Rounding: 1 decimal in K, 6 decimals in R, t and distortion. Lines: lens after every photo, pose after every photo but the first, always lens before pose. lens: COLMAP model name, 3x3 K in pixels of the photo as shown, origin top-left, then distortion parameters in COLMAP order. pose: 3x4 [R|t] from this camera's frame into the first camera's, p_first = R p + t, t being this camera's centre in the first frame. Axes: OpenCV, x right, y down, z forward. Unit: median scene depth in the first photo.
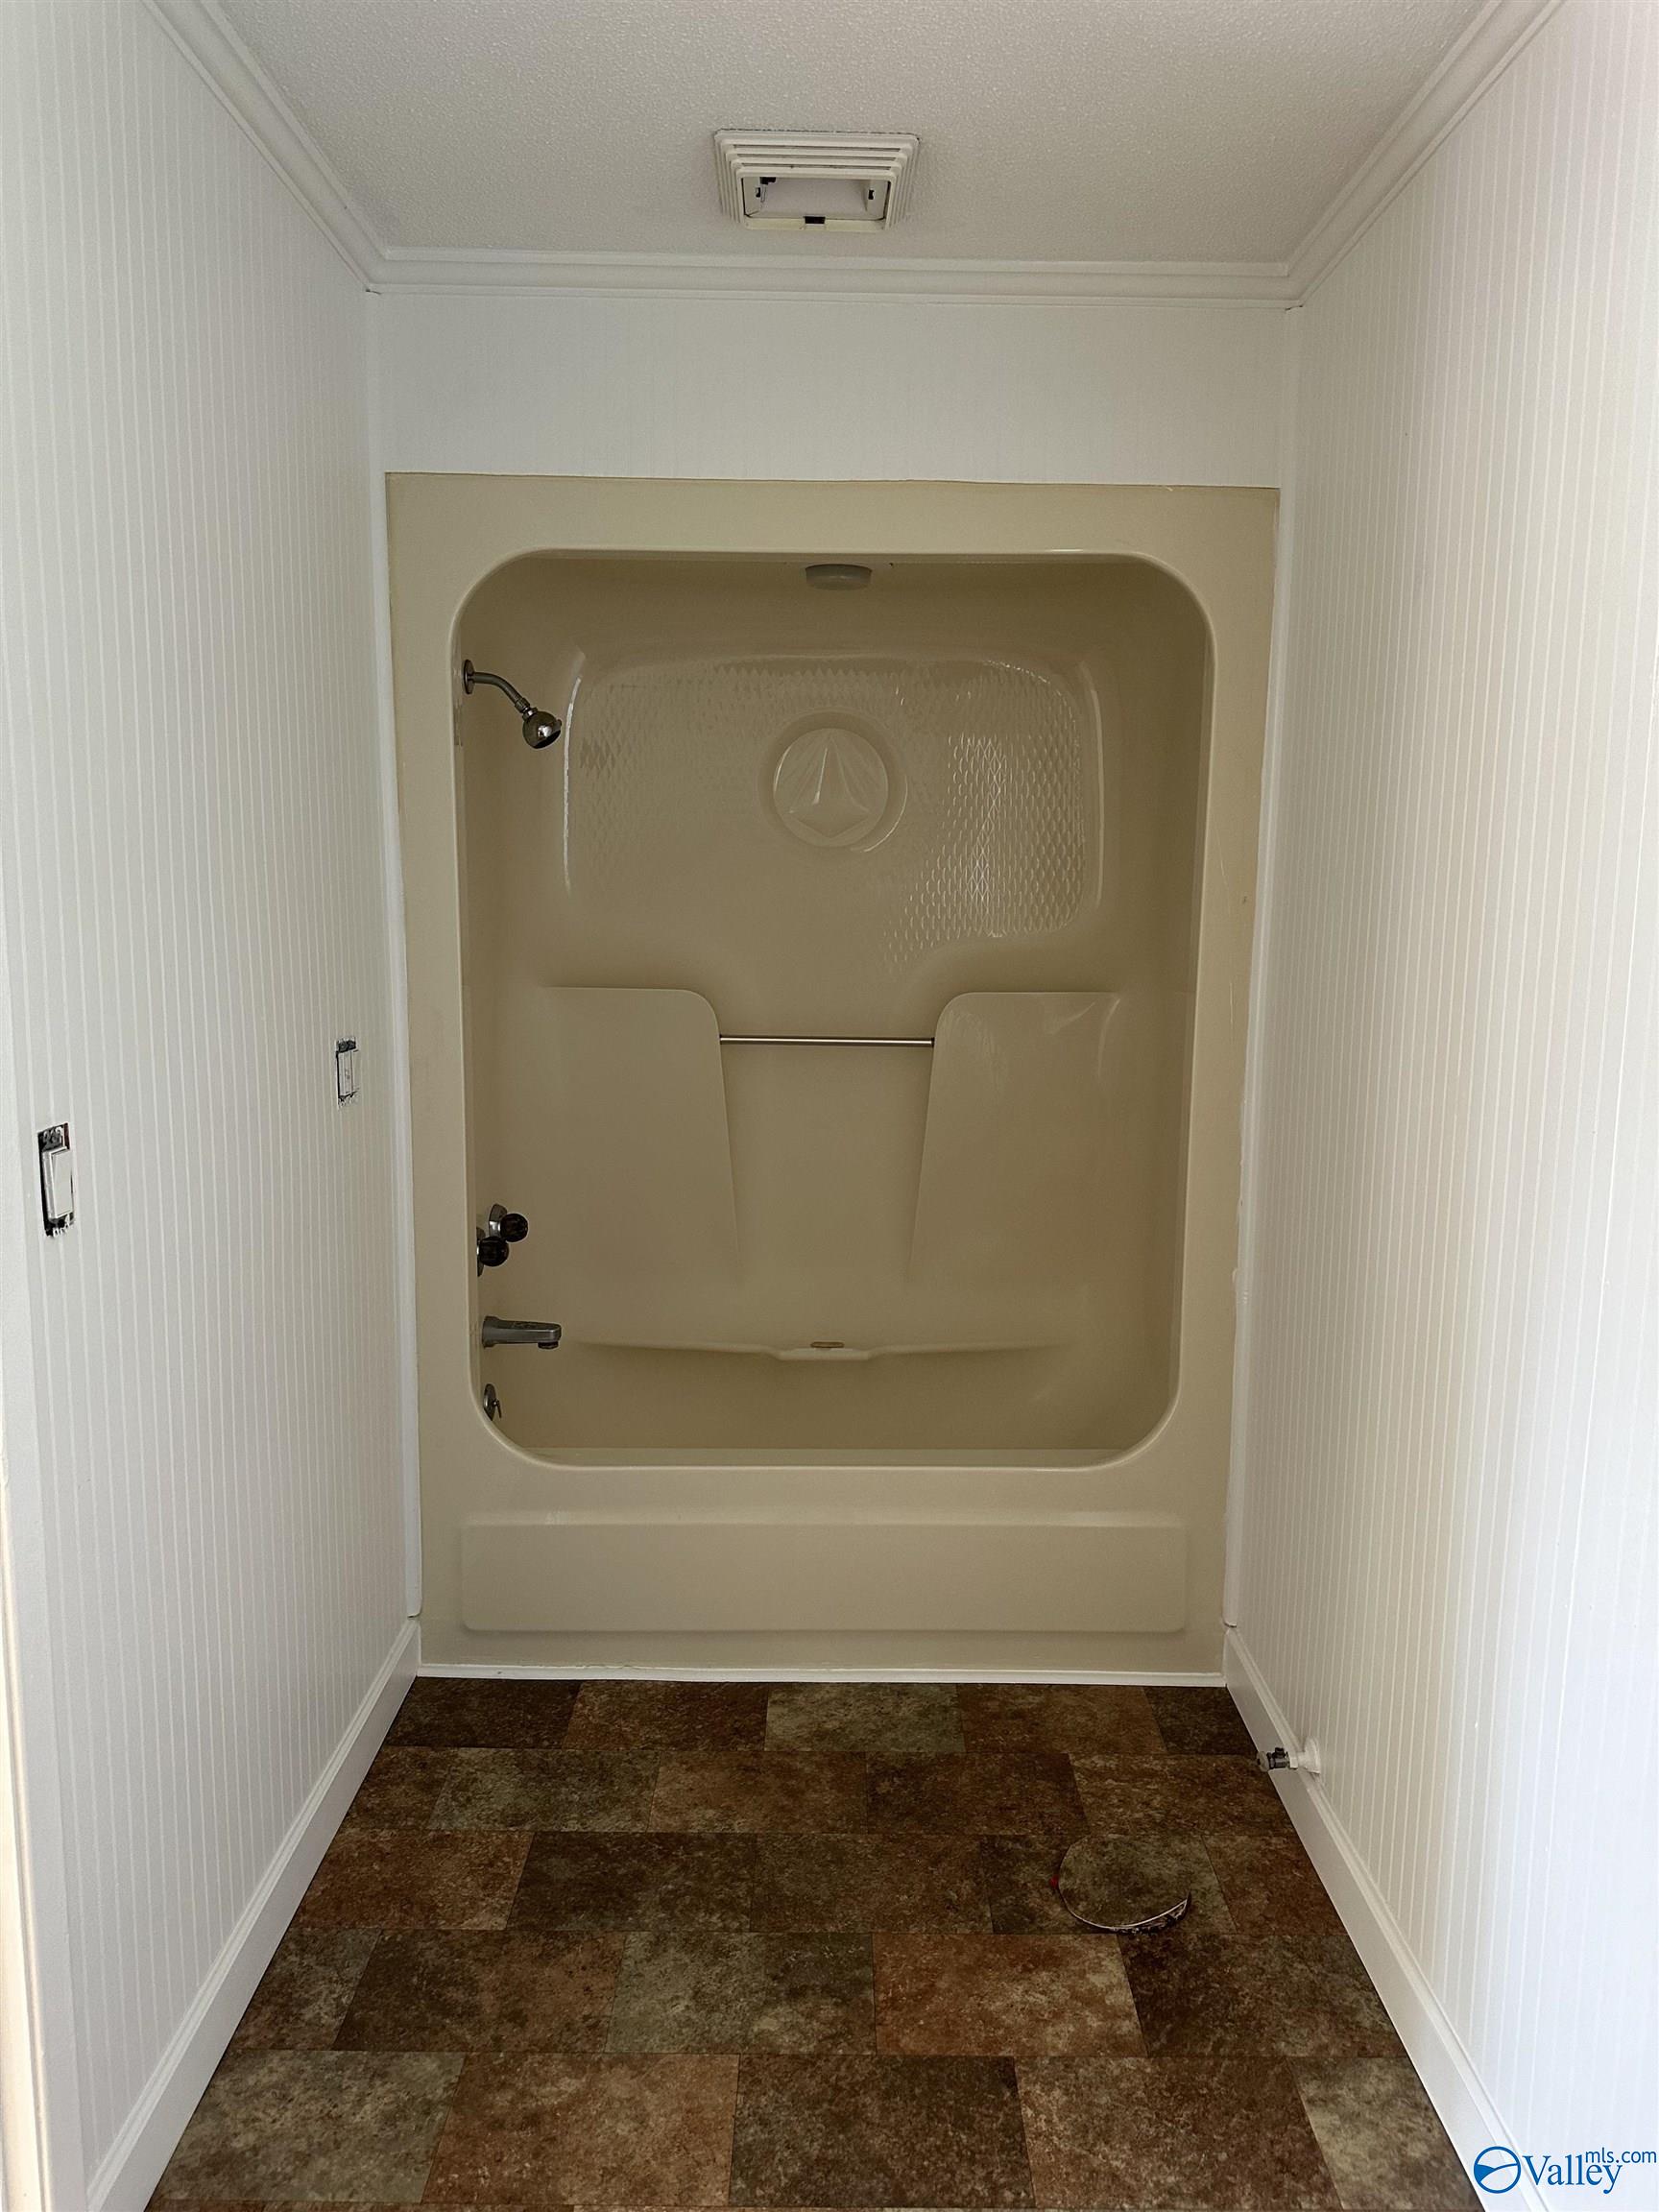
lens RADIAL K [[1571.5, 0, 827.3], [0, 1571.5, 1105.9], [0, 0, 1]] dist [0.013903, -0.000806]
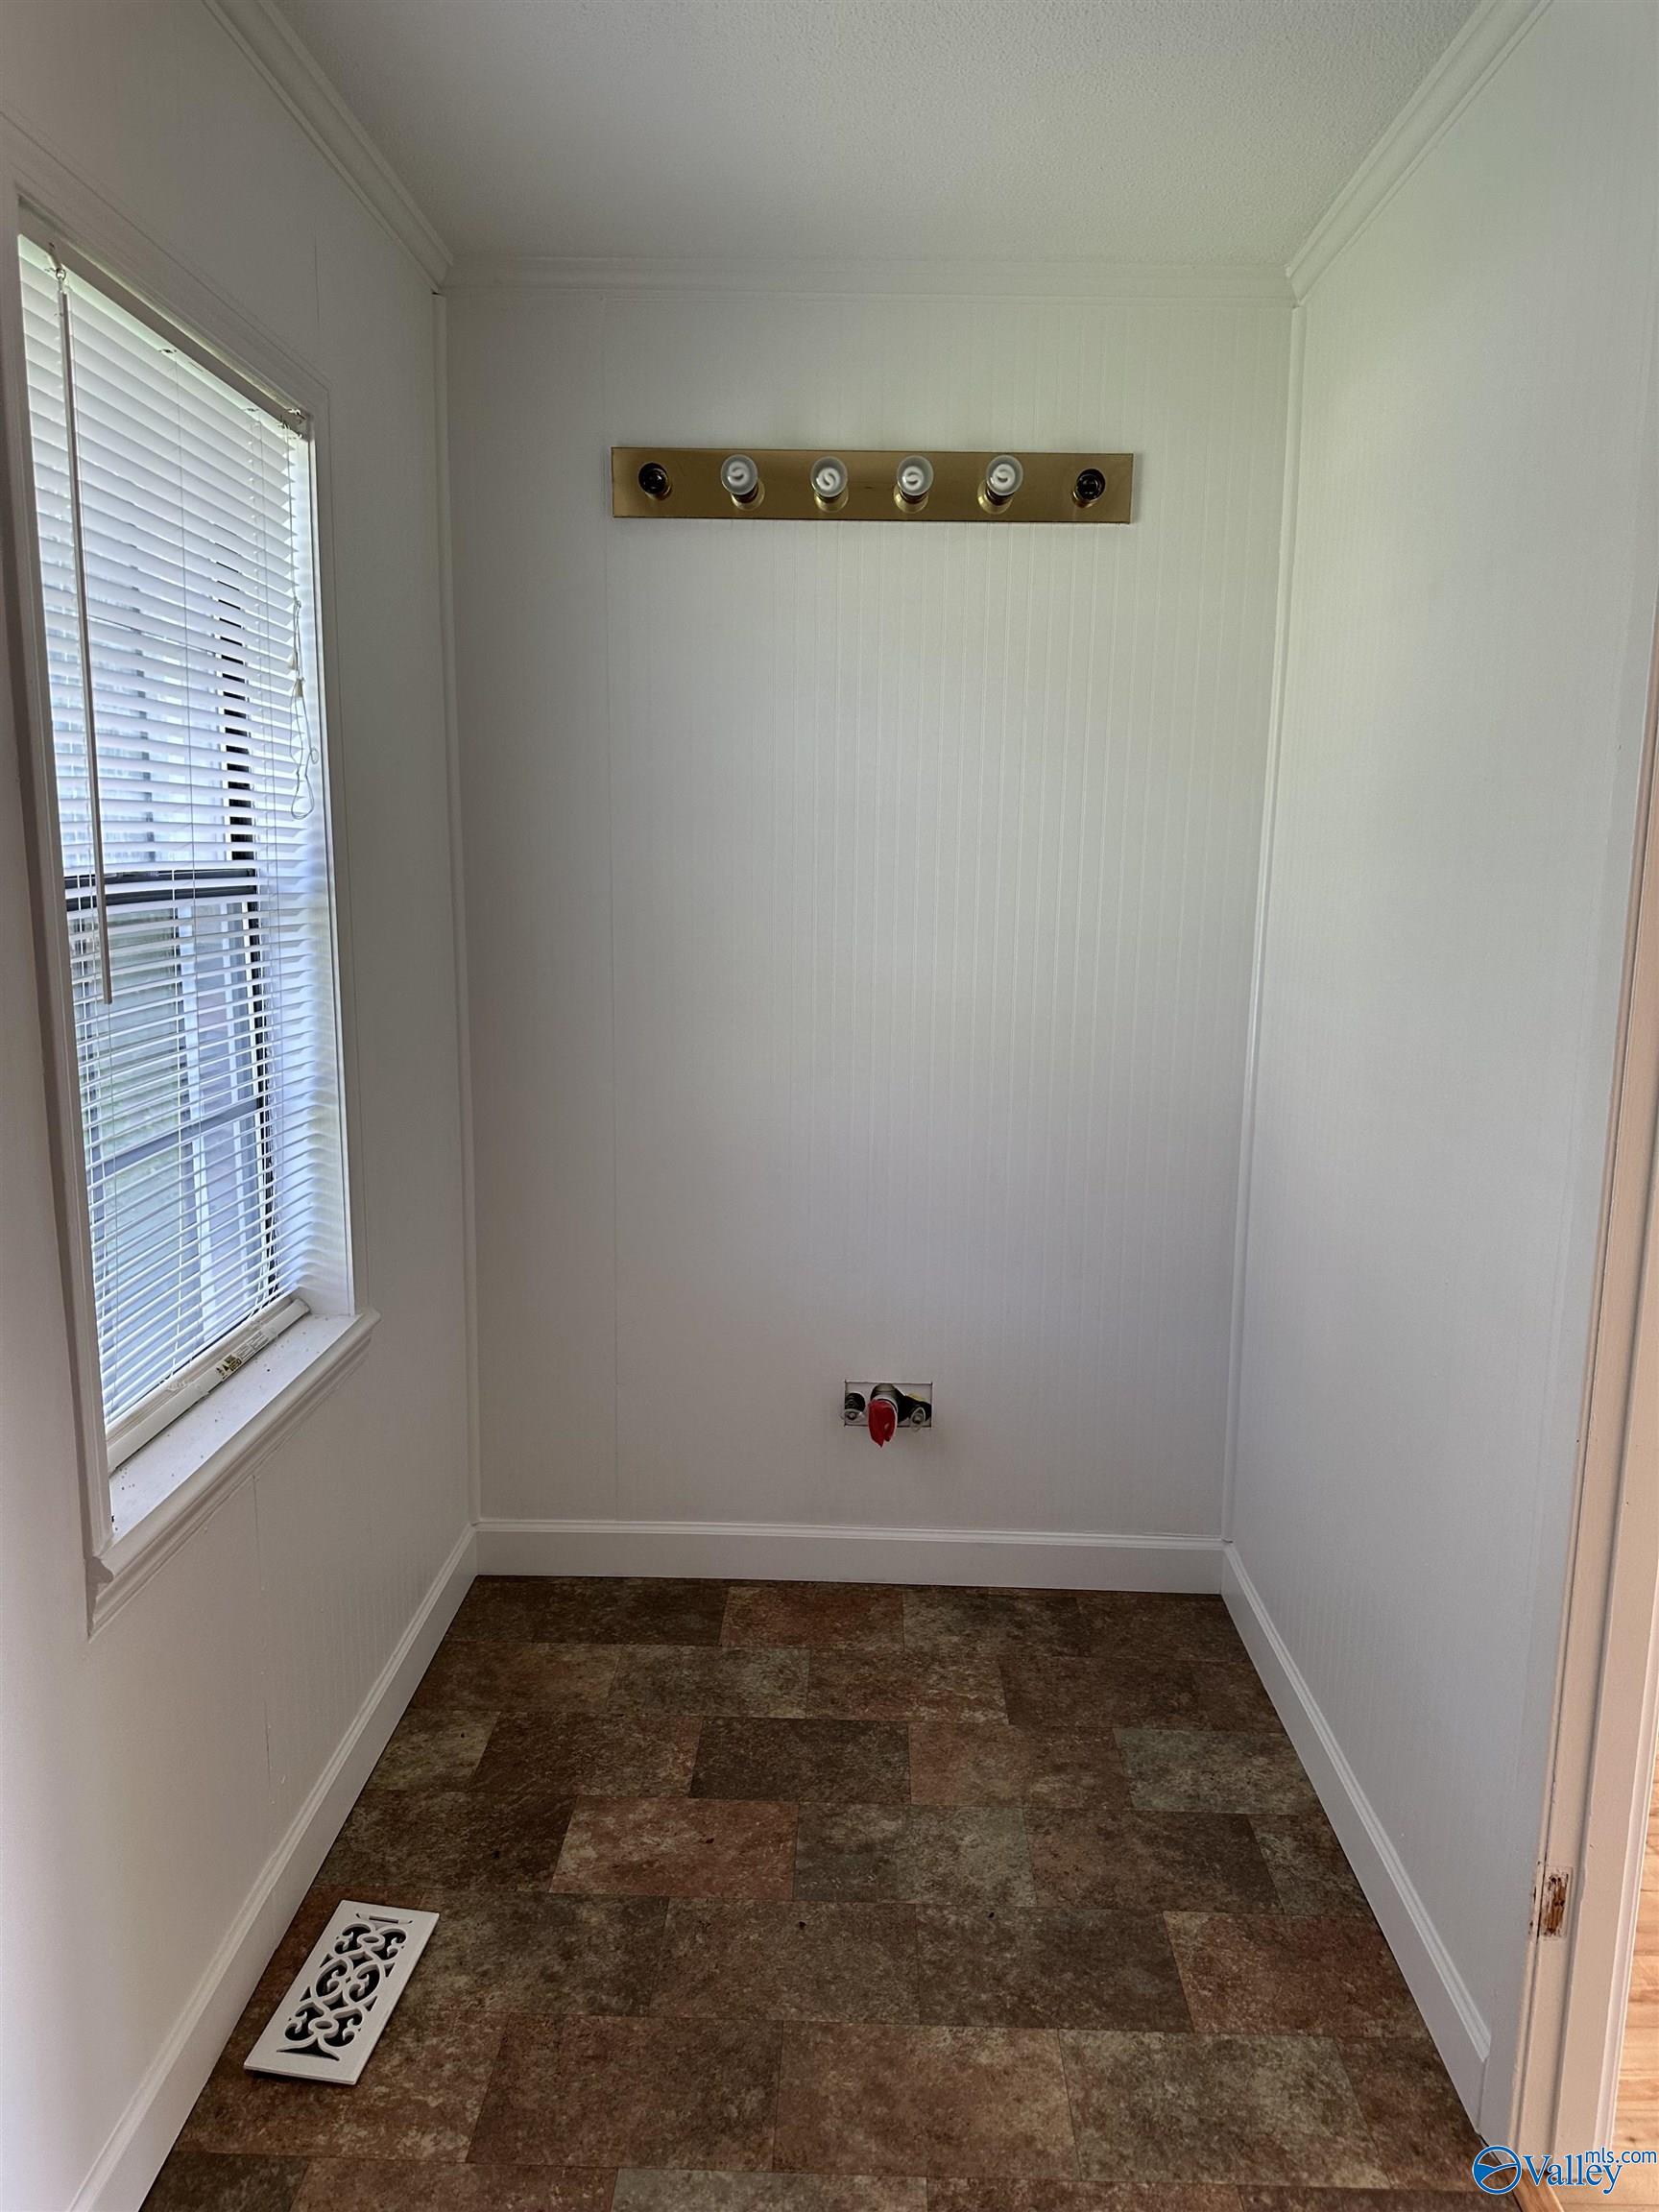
lens RADIAL K [[1571.5, 0, 831.1], [0, 1571.5, 1105.5], [0, 0, 1]] dist [0.013903, -0.000806]
pose [[-0.999347, -0.032156, 0.016507, 0.003307], [-0.025455, 0.950327, 0.310209, -0.262531], [-0.025662, 0.309586, -0.950525, 1.793616]]
